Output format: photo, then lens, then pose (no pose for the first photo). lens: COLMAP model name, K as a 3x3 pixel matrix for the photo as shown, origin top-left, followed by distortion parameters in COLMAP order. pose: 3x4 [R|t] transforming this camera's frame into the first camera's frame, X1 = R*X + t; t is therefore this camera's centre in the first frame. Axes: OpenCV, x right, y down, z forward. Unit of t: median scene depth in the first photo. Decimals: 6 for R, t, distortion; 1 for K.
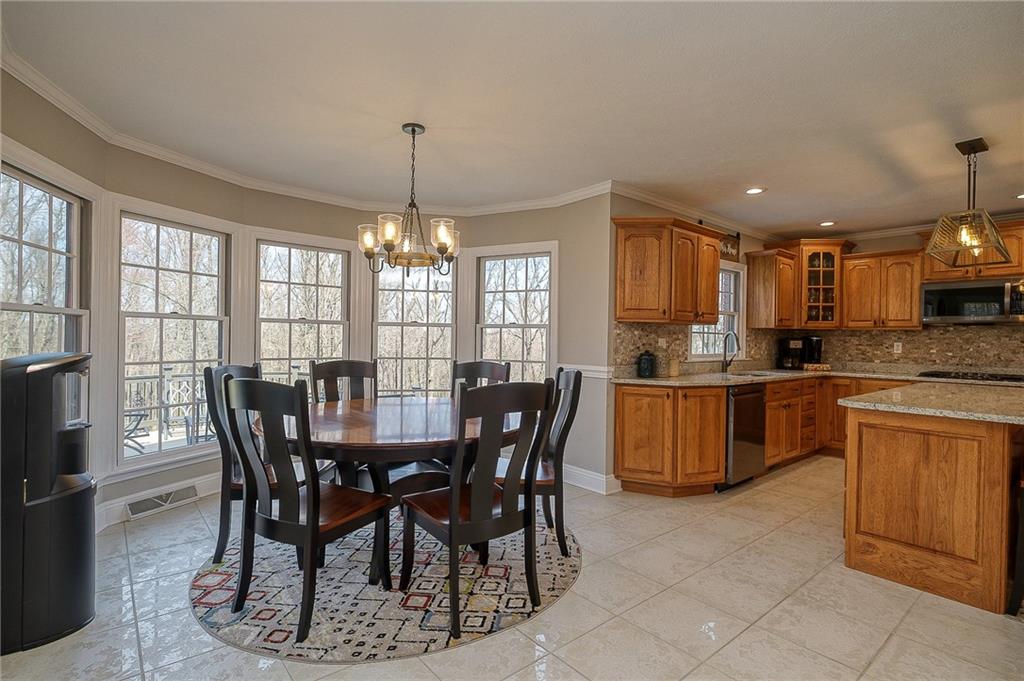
lens RADIAL K [[498.4, 0, 512.0], [0, 498.4, 340.5], [0, 0, 1]] dist [-0.001945, -0.004589]
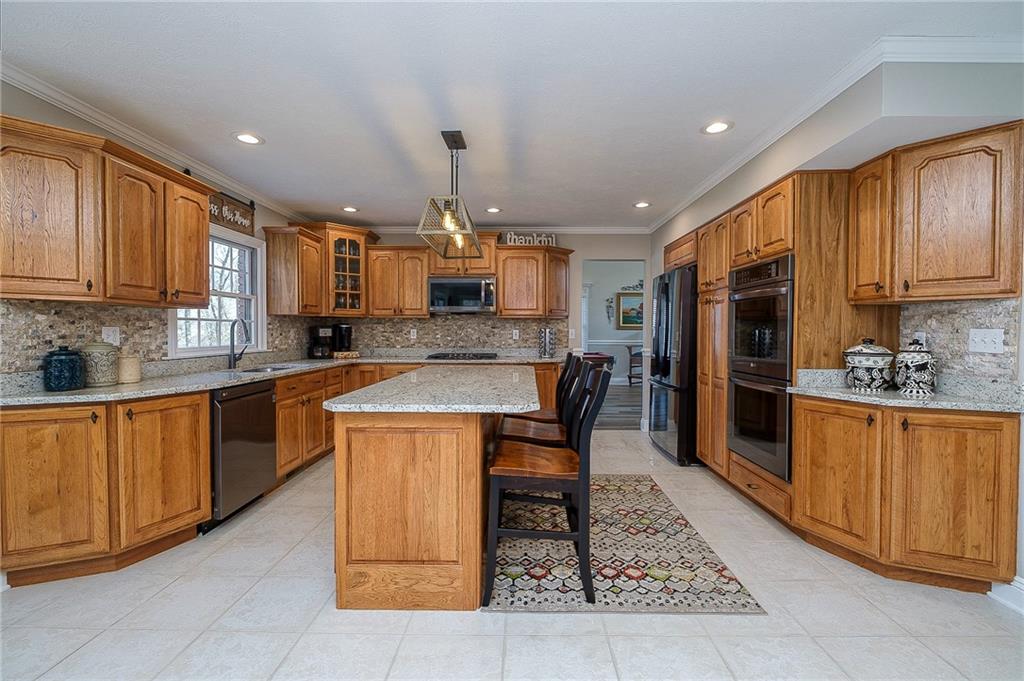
lens RADIAL K [[448.4, 0, 512.0], [0, 448.4, 340.5], [0, 0, 1]] dist [-0.000410, -0.000305]
pose [[0.666529, -0.029794, 0.744884, 0.208755], [0.011275, 0.999490, 0.029888, 0.002024], [-0.745394, -0.011522, 0.666524, 0.194866]]
